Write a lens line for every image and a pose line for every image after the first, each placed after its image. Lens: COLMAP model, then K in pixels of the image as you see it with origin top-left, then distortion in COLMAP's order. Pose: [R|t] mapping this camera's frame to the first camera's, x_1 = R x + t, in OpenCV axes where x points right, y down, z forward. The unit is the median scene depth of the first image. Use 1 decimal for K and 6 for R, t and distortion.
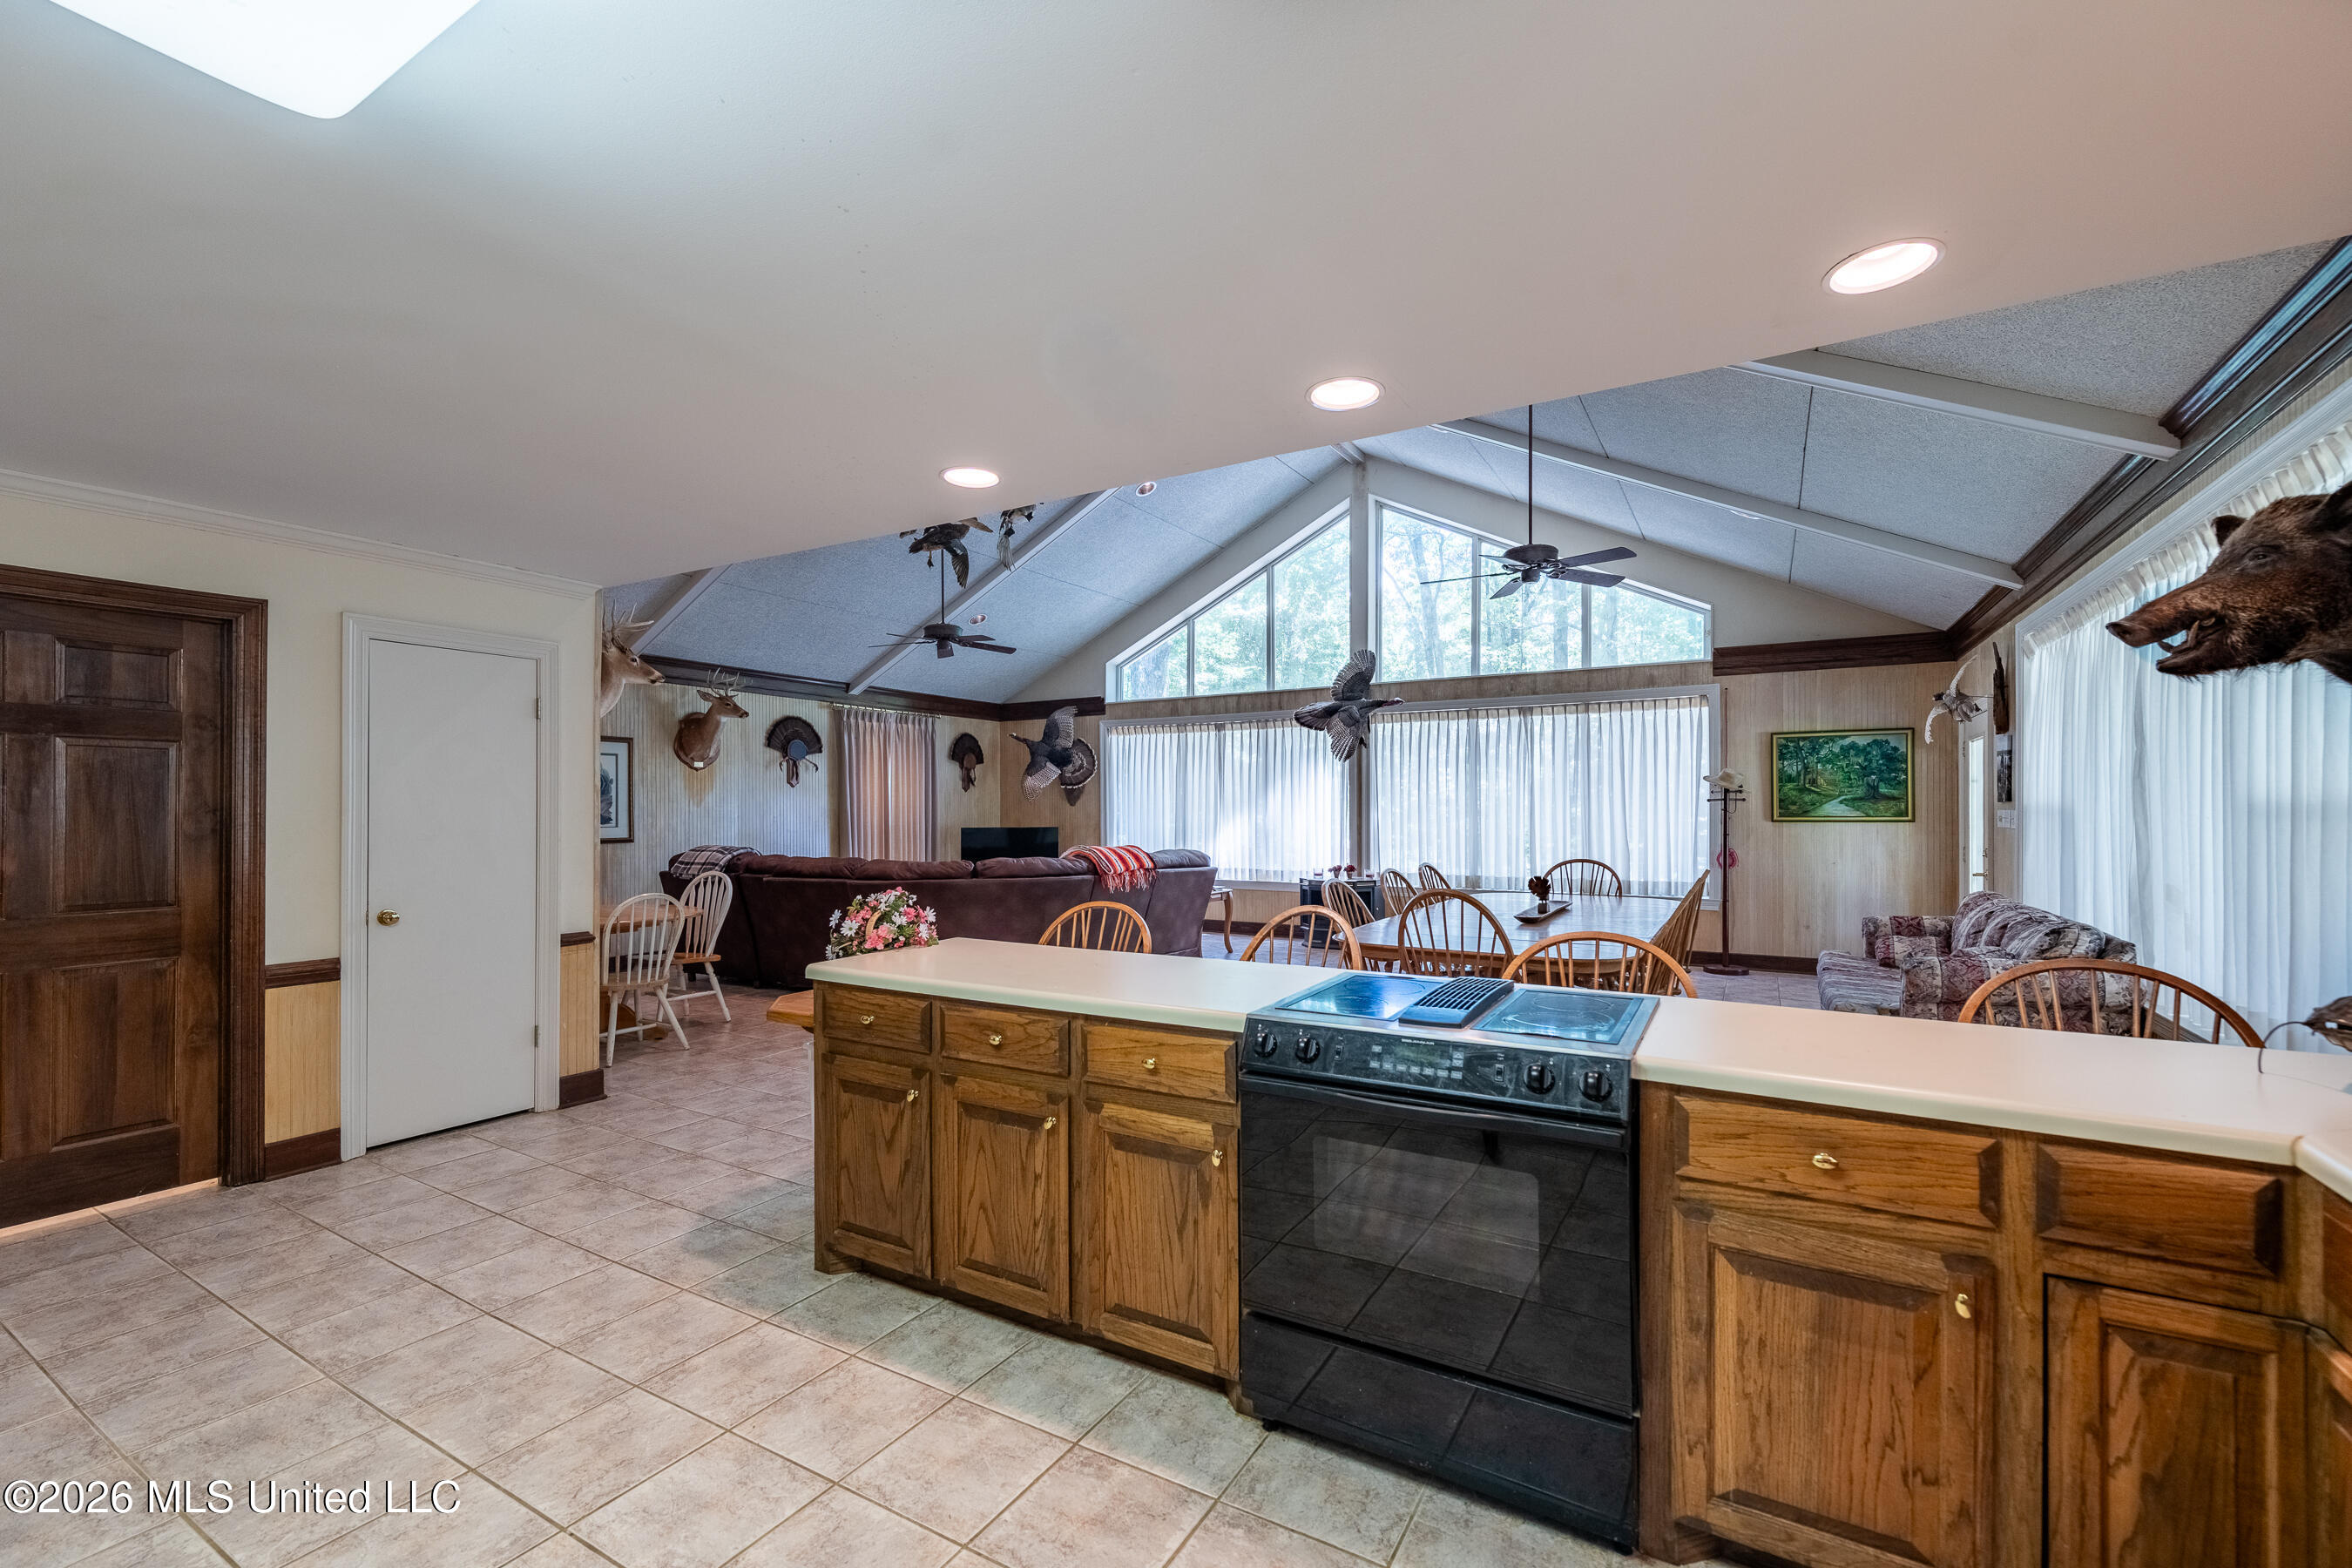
lens RADIAL K [[964.5, 0, 1250.5], [0, 964.5, 799.0], [0, 0, 1]] dist [0.010950, -0.002763]
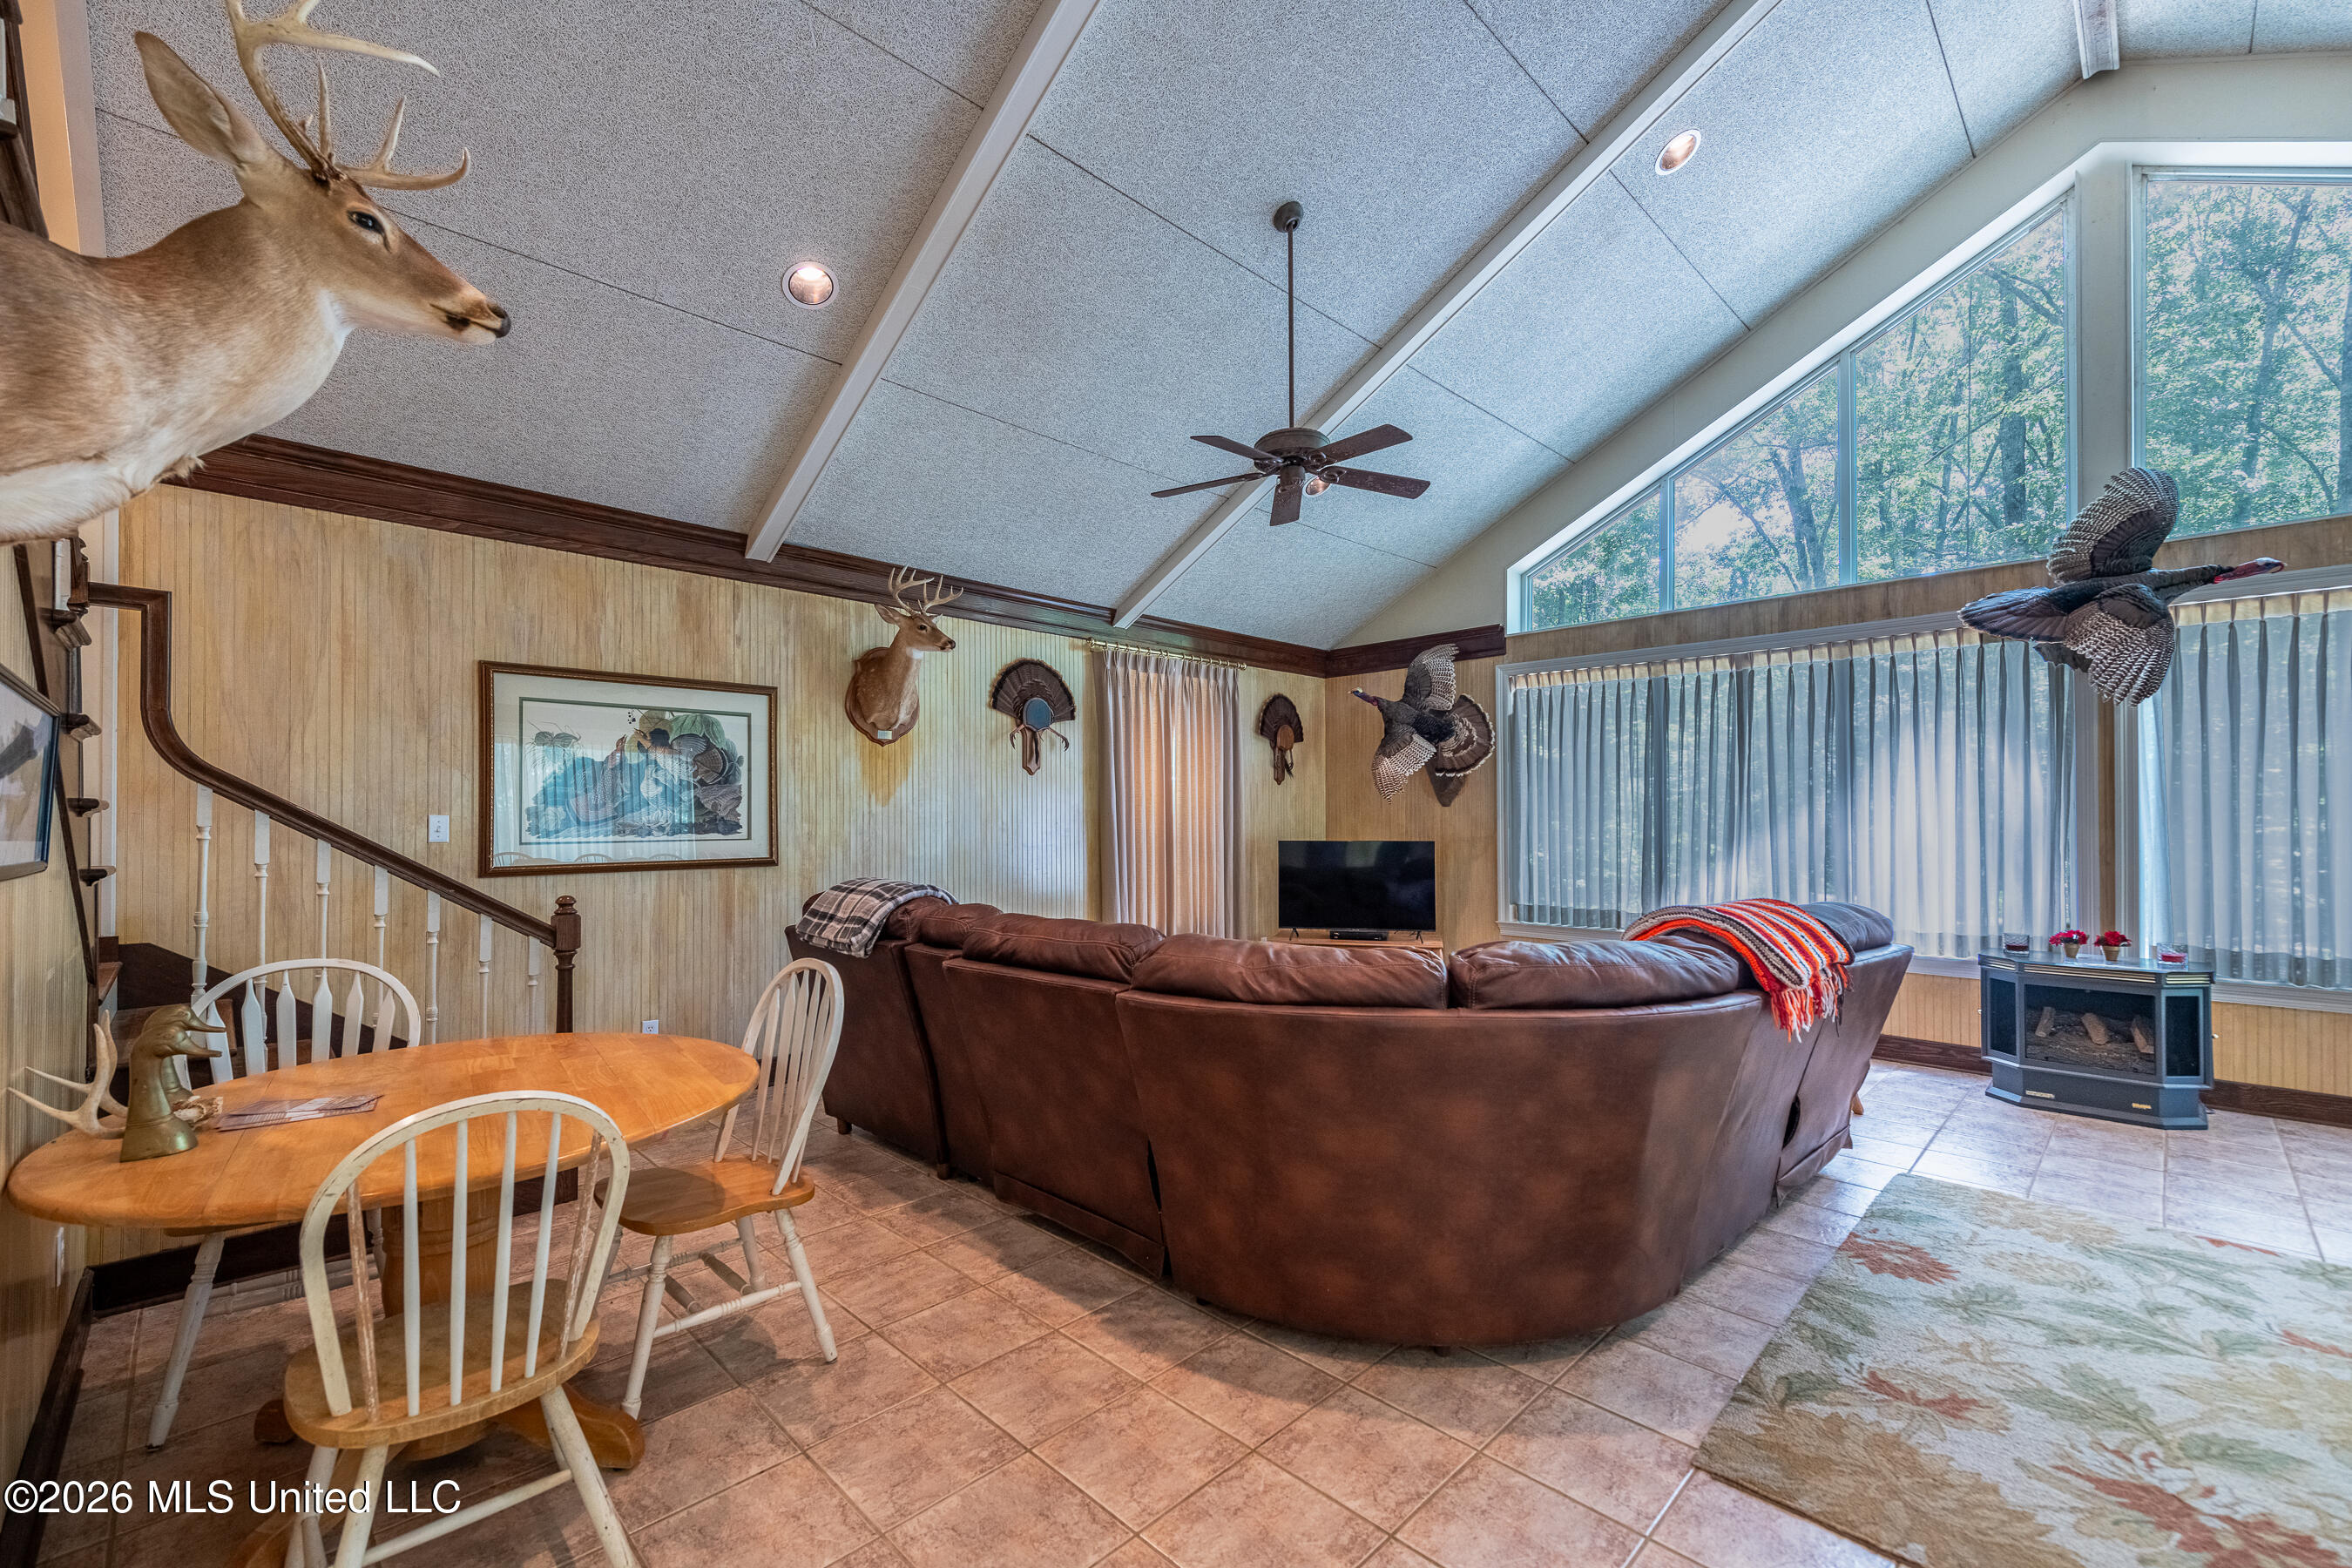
lens RADIAL K [[964.5, 0, 1203.3], [0, 964.5, 805.0], [0, 0, 1]] dist [0.010950, -0.002763]
pose [[0.956064, -0.000655, -0.293158, -0.188111], [0.001048, 0.999999, 0.001184, 0.006992], [0.293157, -0.001439, 0.956063, 0.445087]]
